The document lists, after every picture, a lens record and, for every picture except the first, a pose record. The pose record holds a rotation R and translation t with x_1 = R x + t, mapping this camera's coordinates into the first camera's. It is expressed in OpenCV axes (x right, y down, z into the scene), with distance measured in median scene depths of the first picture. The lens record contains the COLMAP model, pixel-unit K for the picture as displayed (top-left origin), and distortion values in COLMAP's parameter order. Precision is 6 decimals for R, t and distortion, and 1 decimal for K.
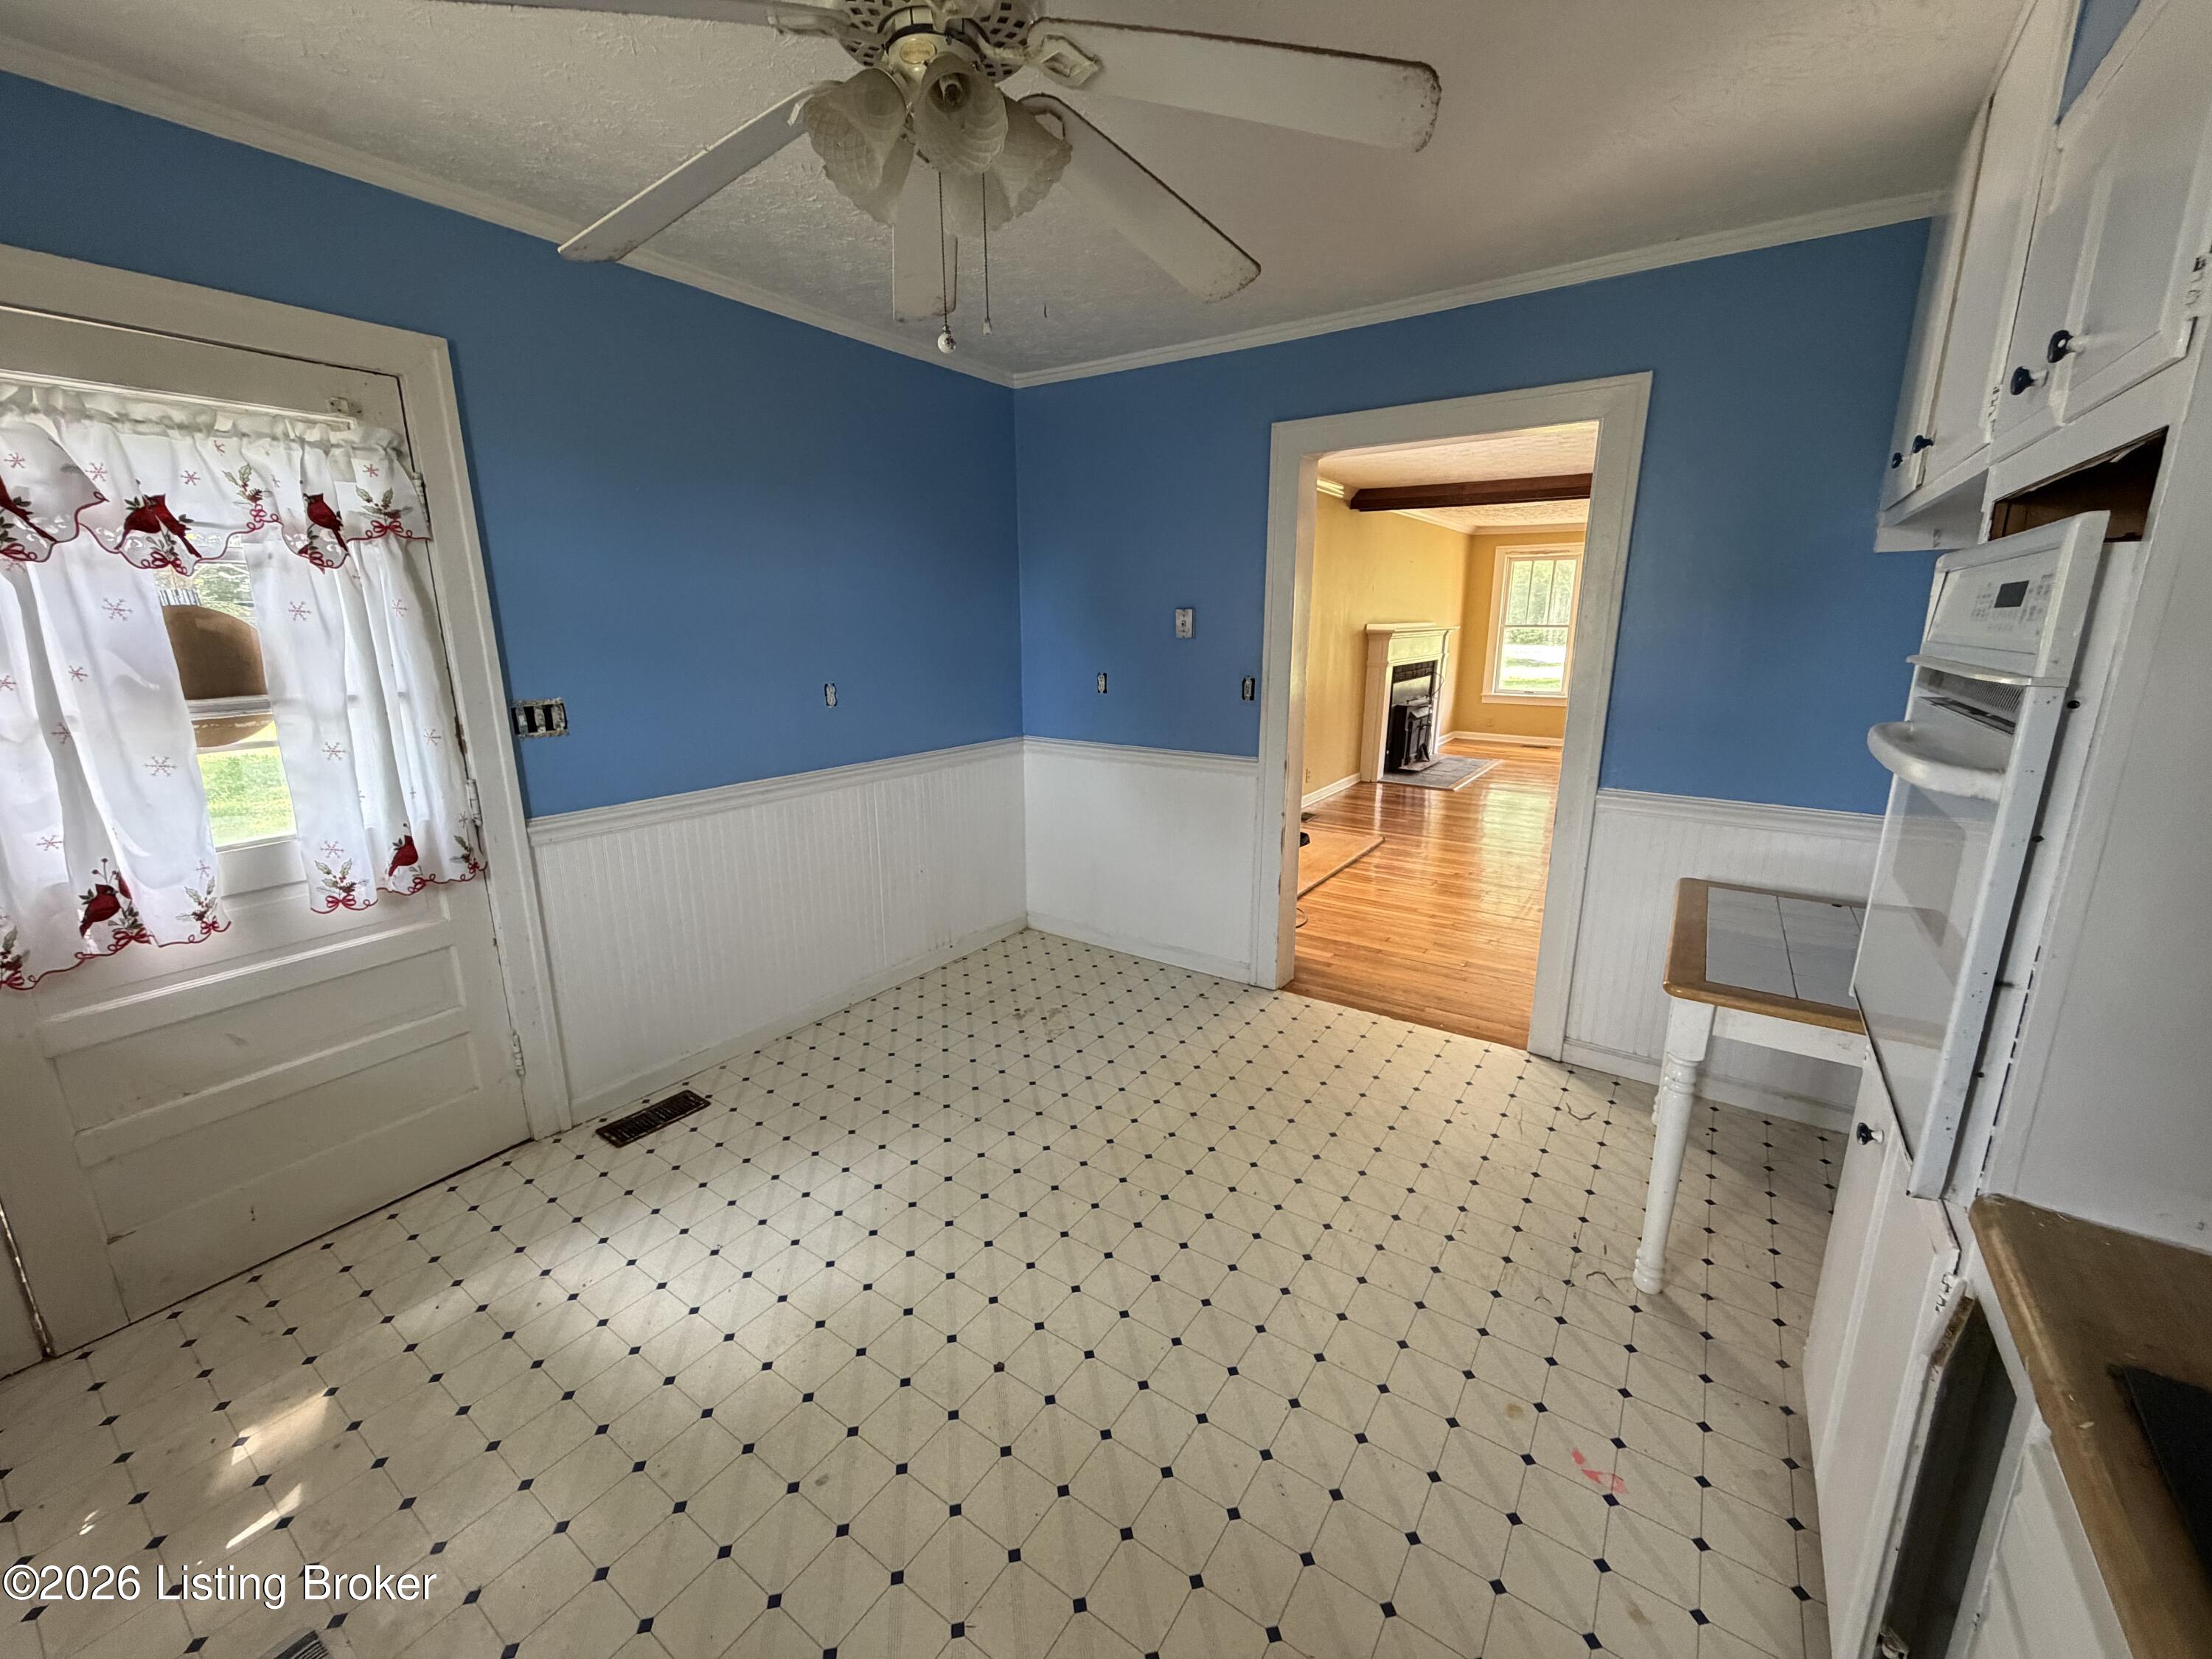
lens RADIAL K [[879.2, 0, 1096.4], [0, 879.2, 823.6], [0, 0, 1]] dist [0.000761, -0.000112]
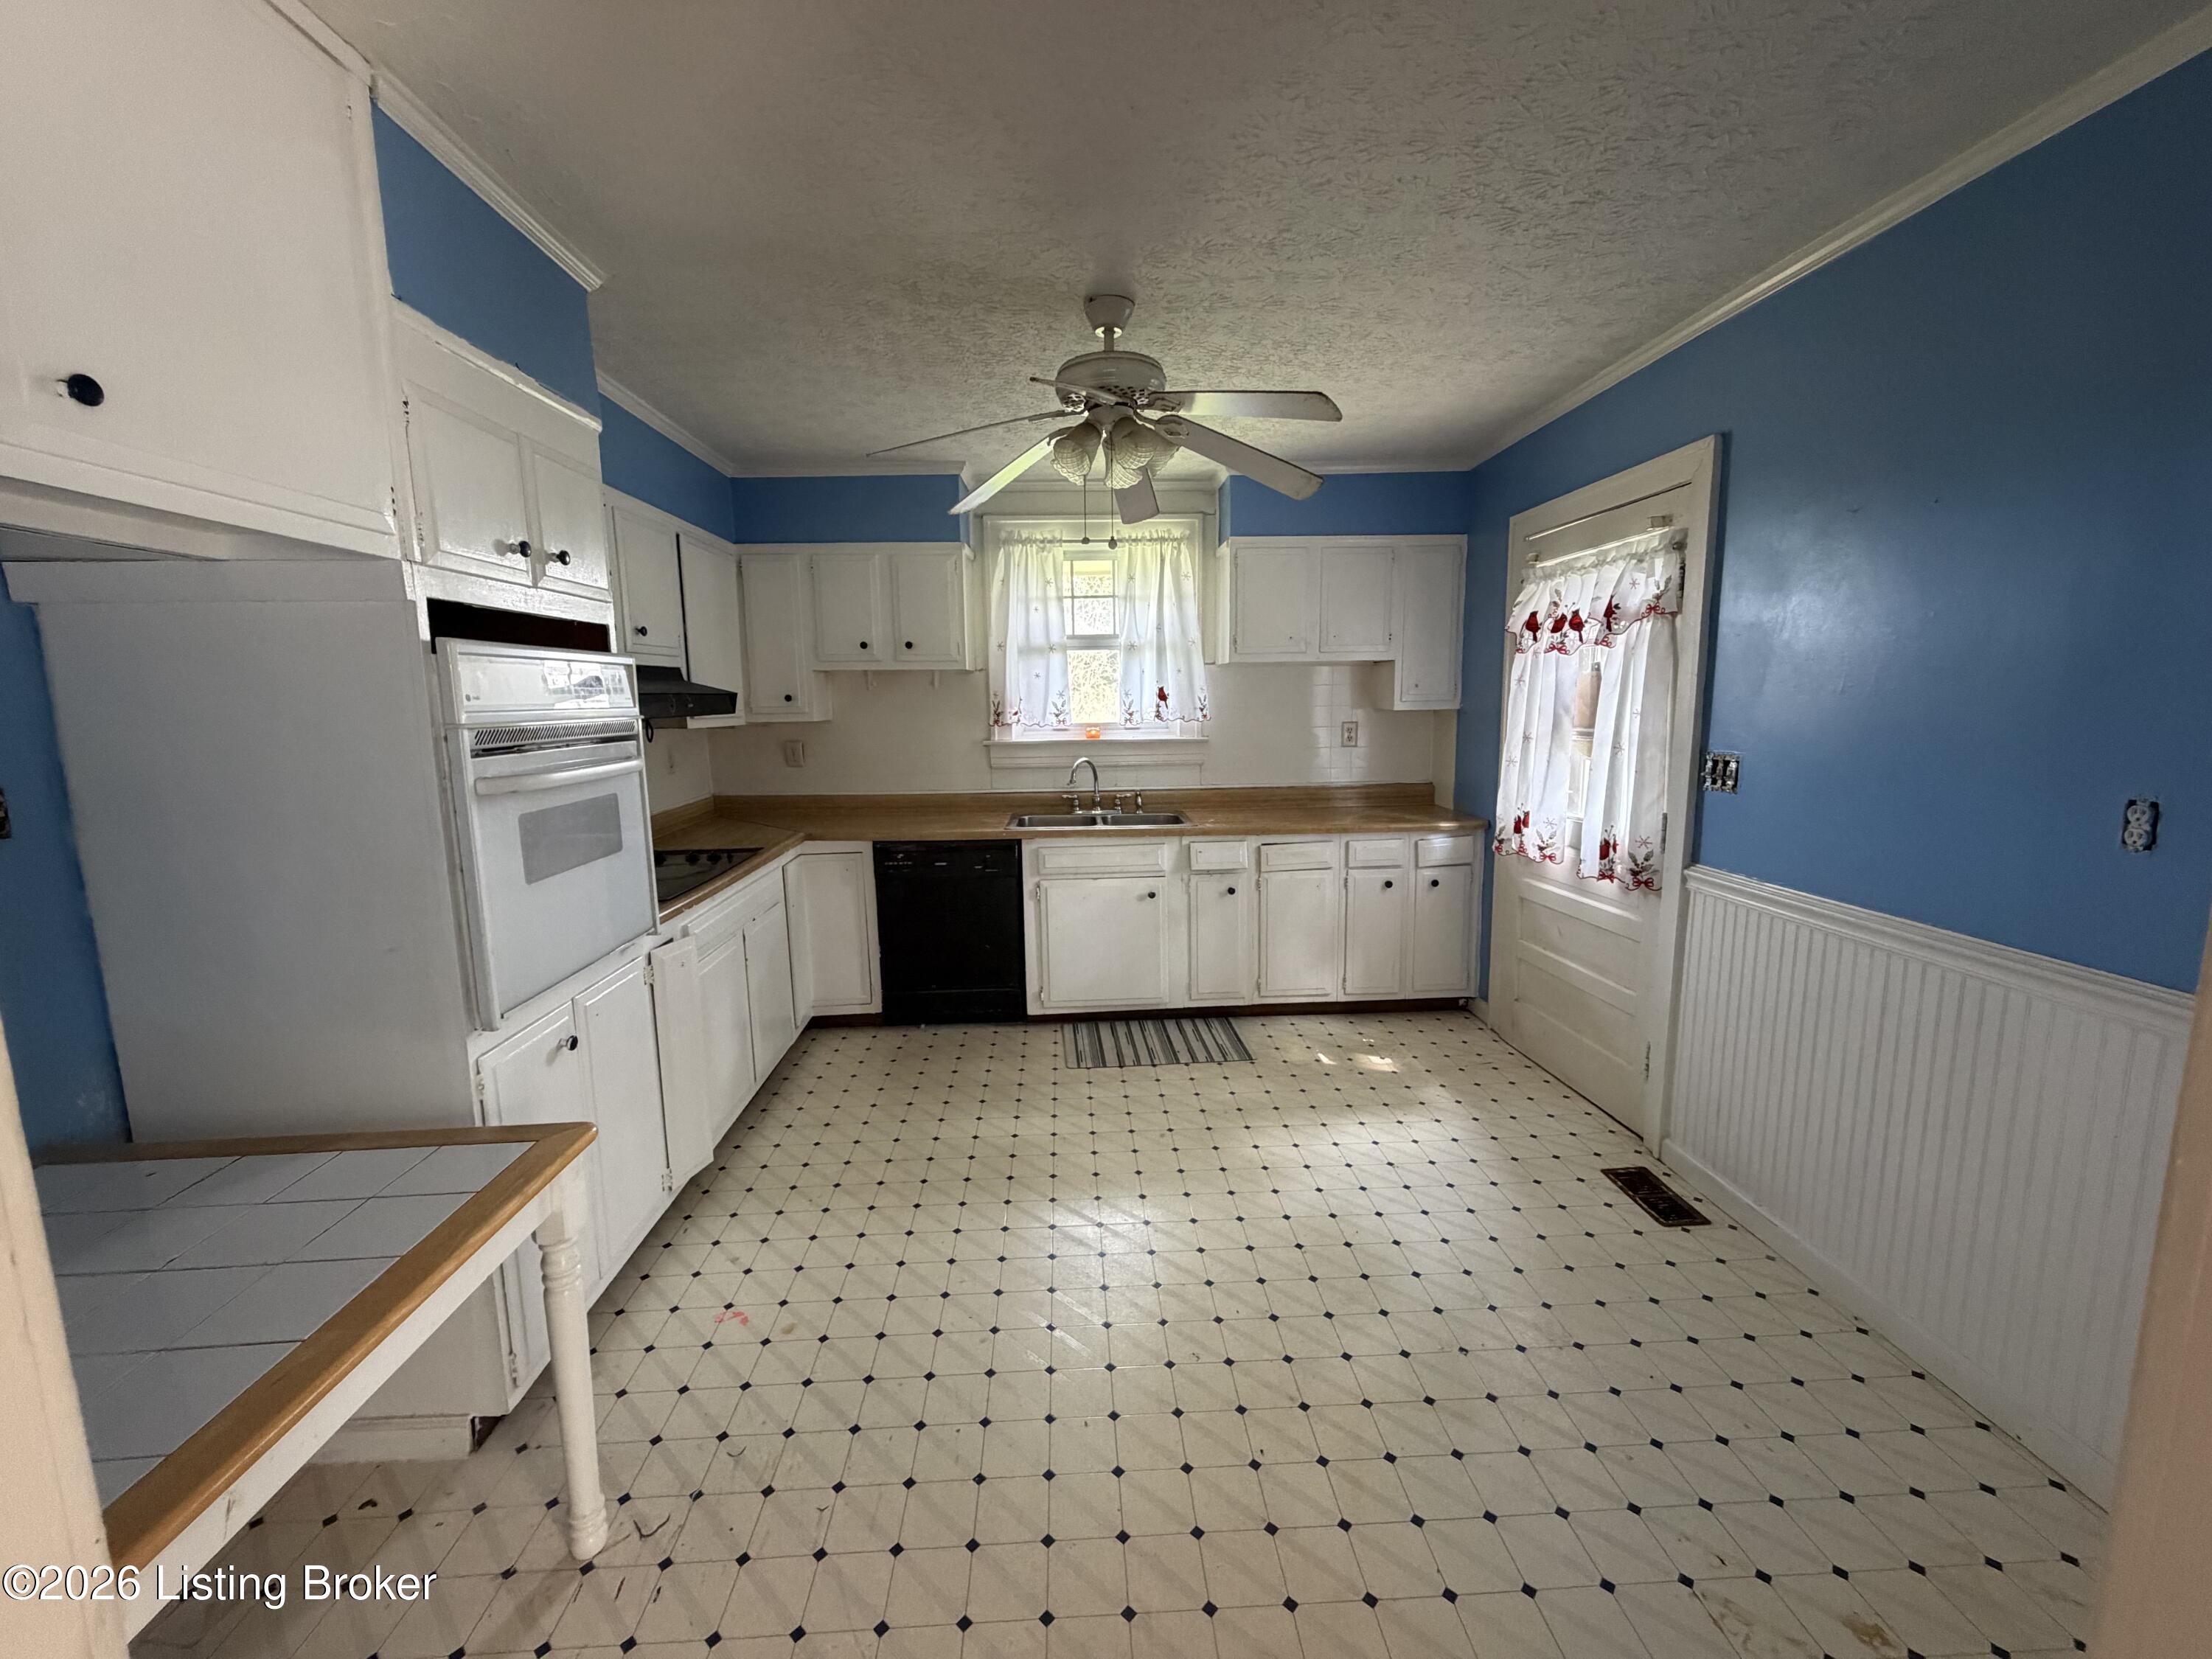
lens RADIAL K [[879.9, 0, 1100.9], [0, 879.9, 832.7], [0, 0, 1]] dist [0.000101, -0.000353]
pose [[-0.792645, 0.107281, -0.600171, 0.648412], [-0.122092, 0.936527, 0.328651, -0.353345], [0.597334, 0.333779, -0.729235, 1.571042]]
